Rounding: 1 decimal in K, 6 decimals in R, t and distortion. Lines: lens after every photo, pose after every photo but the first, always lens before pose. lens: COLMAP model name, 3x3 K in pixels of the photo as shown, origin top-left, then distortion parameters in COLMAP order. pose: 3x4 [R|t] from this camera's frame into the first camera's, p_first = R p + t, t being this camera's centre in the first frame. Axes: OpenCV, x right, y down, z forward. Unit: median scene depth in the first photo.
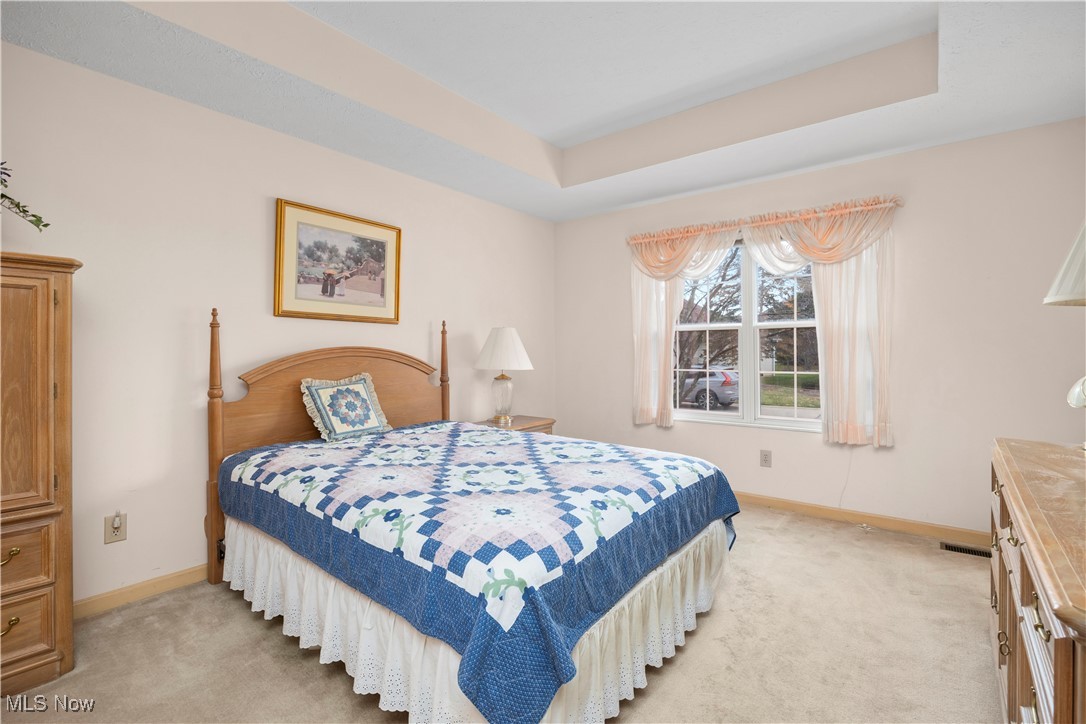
lens RADIAL K [[490.8, 0, 546.1], [0, 490.8, 349.5], [0, 0, 1]] dist [-0.011498, -0.000160]
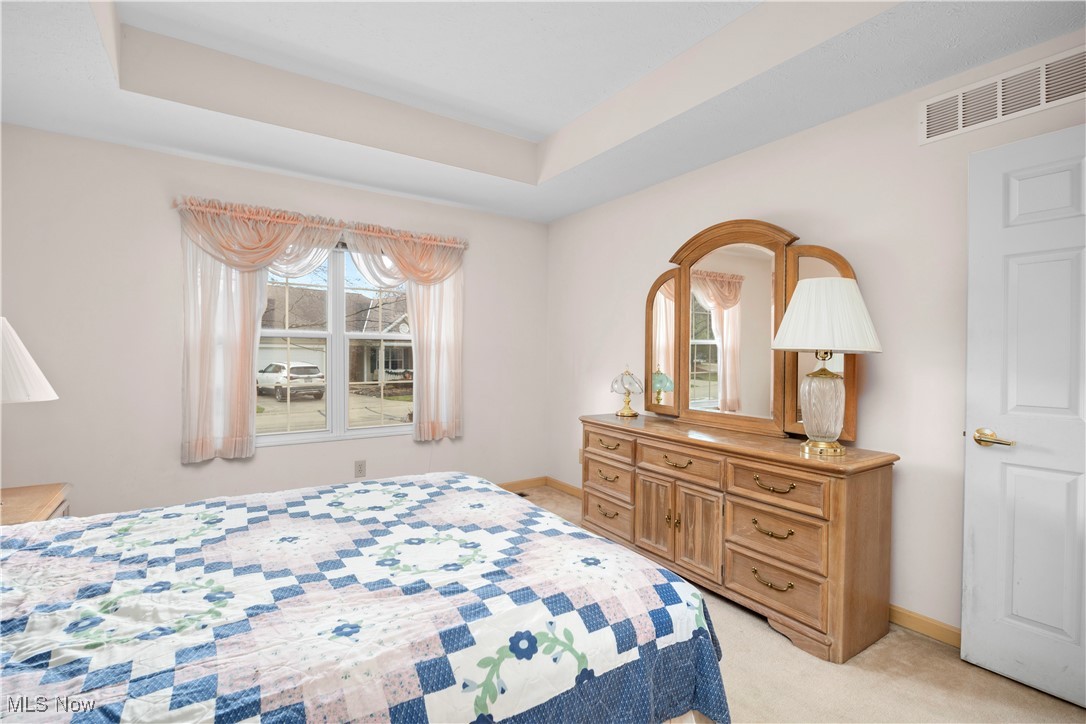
lens RADIAL K [[488.5, 0, 543.0], [0, 488.5, 362.0], [0, 0, 1]] dist [-0.011379, -0.000092]
pose [[0.296156, -0.009712, 0.955090, -0.425424], [-0.011109, 0.999846, 0.013612, -0.013770], [-0.955075, -0.014642, 0.296002, 0.381864]]
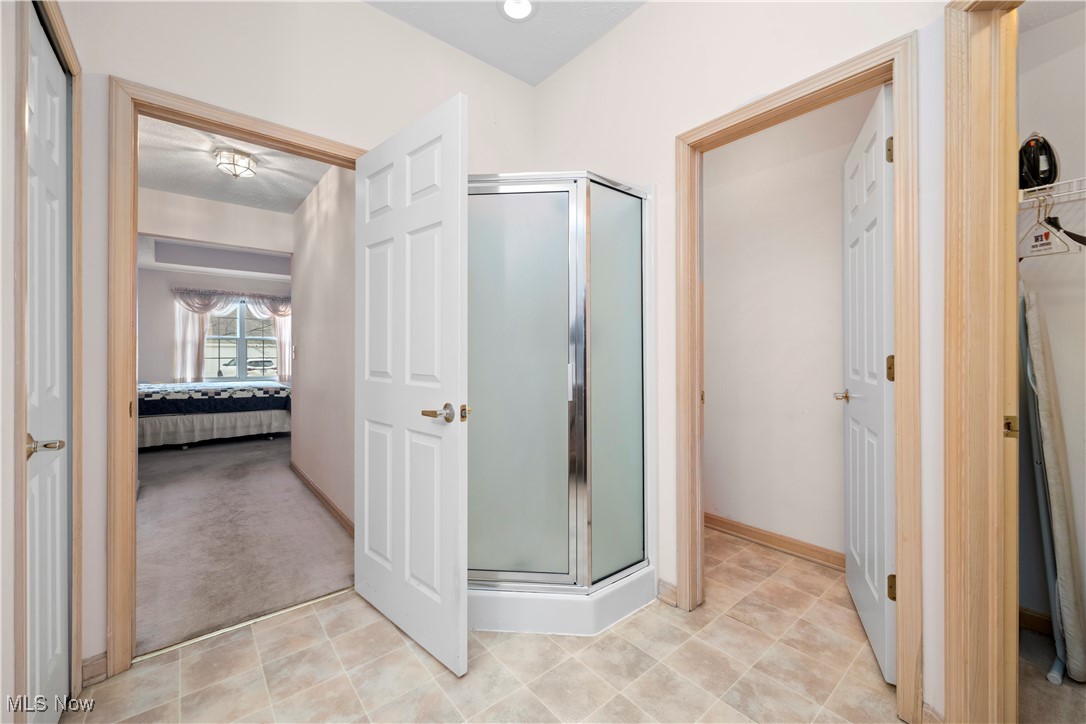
lens RADIAL K [[434.2, 0, 544.6], [0, 434.2, 347.7], [0, 0, 1]] dist [0.000268, 0.000092]
pose [[0.202888, 0.012131, 0.979127, -1.480298], [-0.002609, 0.999926, -0.011848, 0.022436], [-0.979199, -0.000150, 0.202904, -0.925736]]
